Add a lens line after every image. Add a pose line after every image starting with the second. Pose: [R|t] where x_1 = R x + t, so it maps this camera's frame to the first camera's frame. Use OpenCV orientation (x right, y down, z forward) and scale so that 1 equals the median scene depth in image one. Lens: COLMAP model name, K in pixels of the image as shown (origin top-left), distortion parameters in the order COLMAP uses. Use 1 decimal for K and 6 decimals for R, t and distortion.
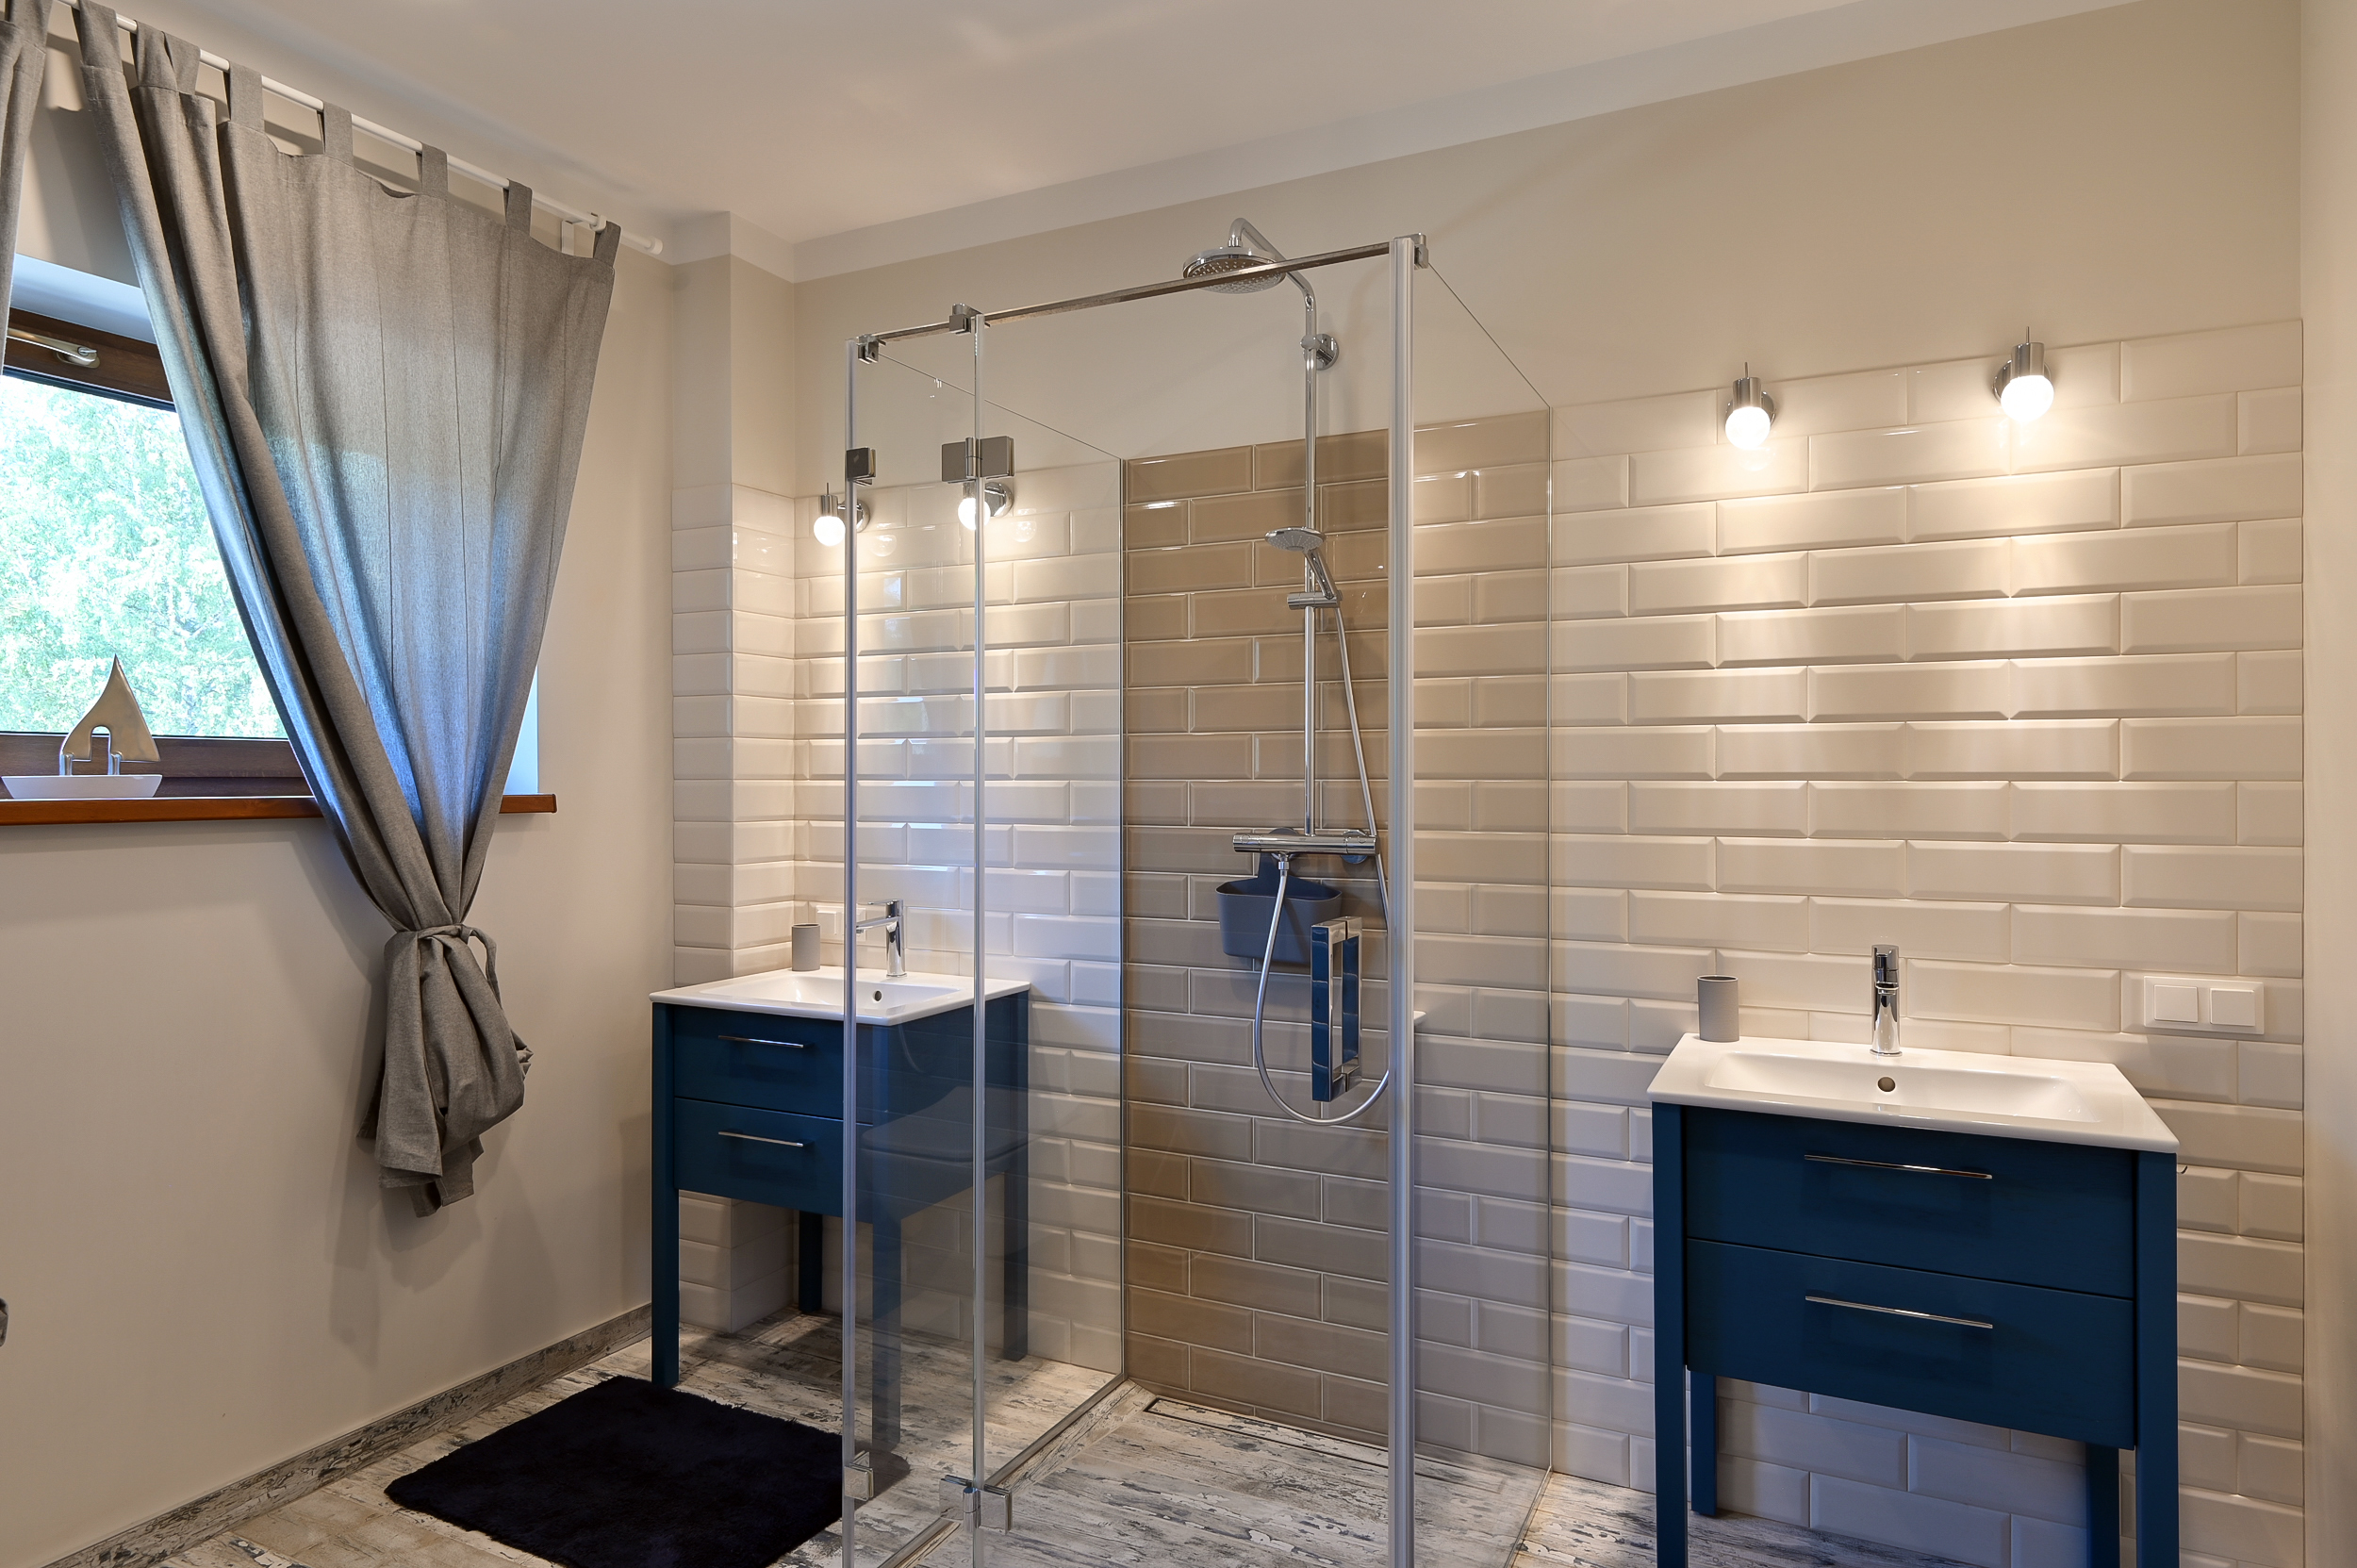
lens RADIAL K [[1335.5, 0, 1183.9], [0, 1335.5, 769.6], [0, 0, 1]] dist [-0.003247, -0.003420]
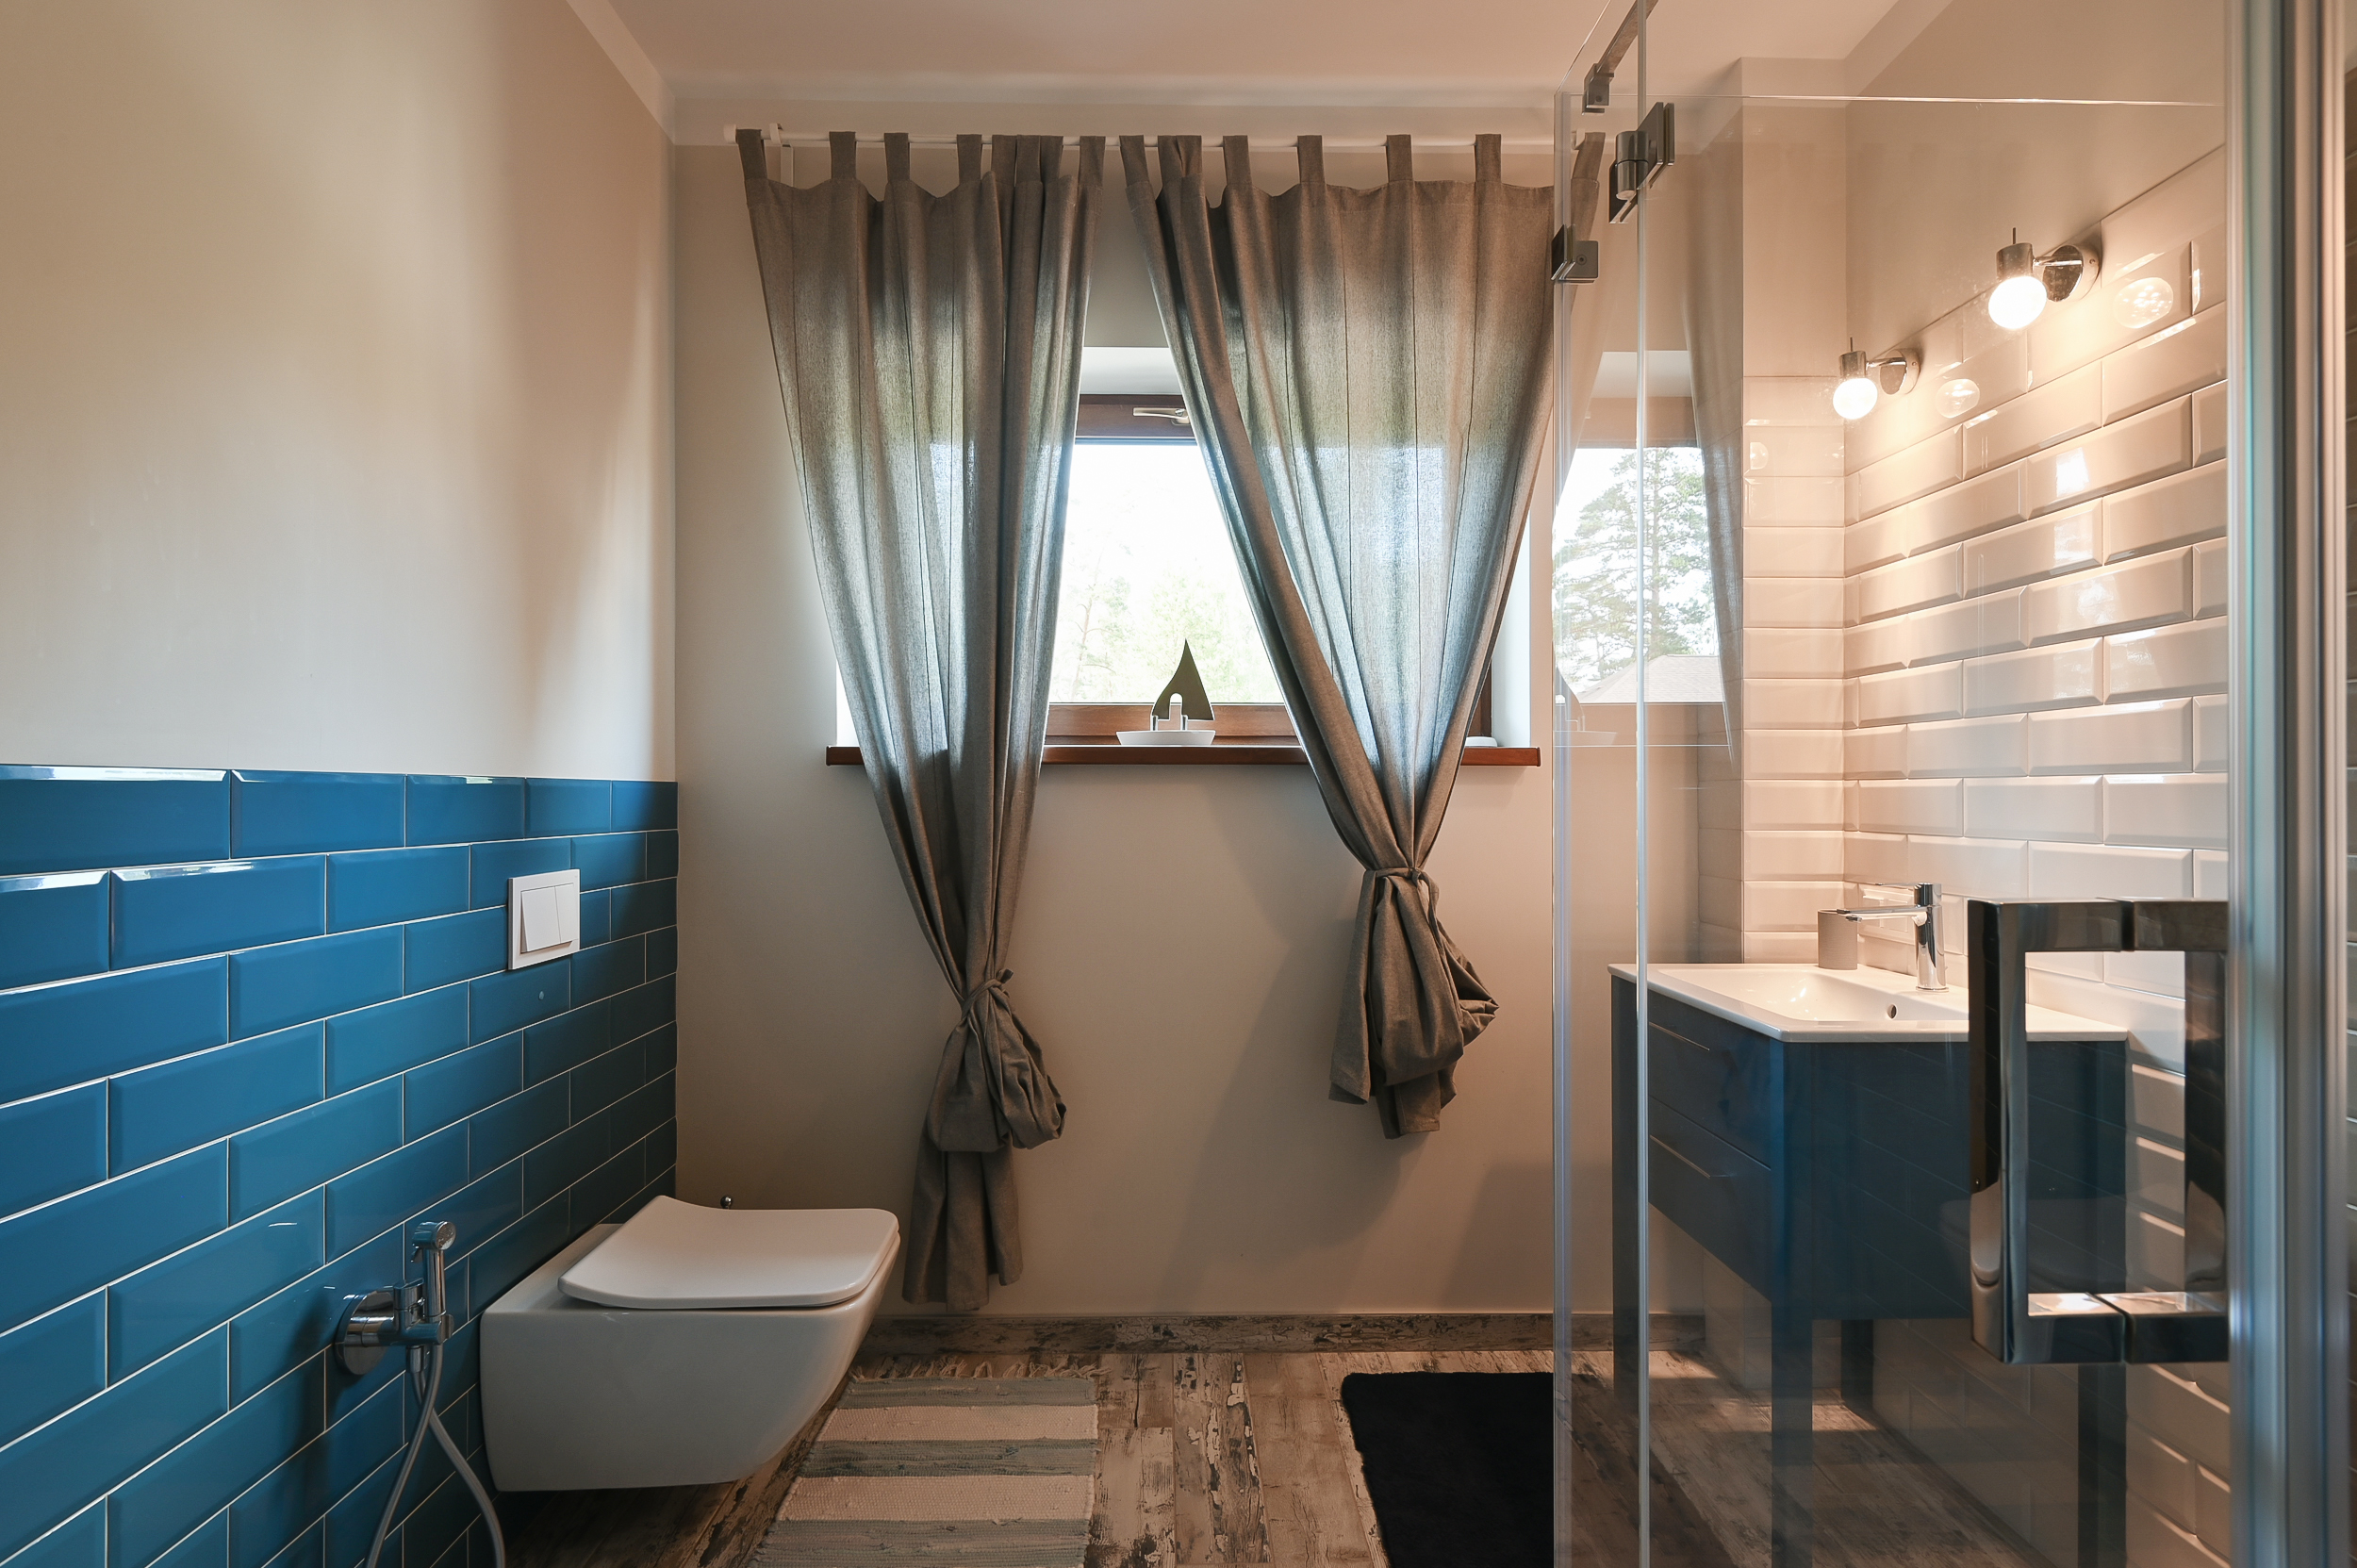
lens RADIAL K [[1179.6, 0, 1178.5], [0, 1179.6, 784.0], [0, 0, 1]] dist [0.000743, -0.000216]
pose [[0.456849, -0.005814, -0.889525, 0.193845], [0.005362, 0.999978, -0.003782, 0.052075], [0.889528, -0.003042, 0.456870, 0.412309]]
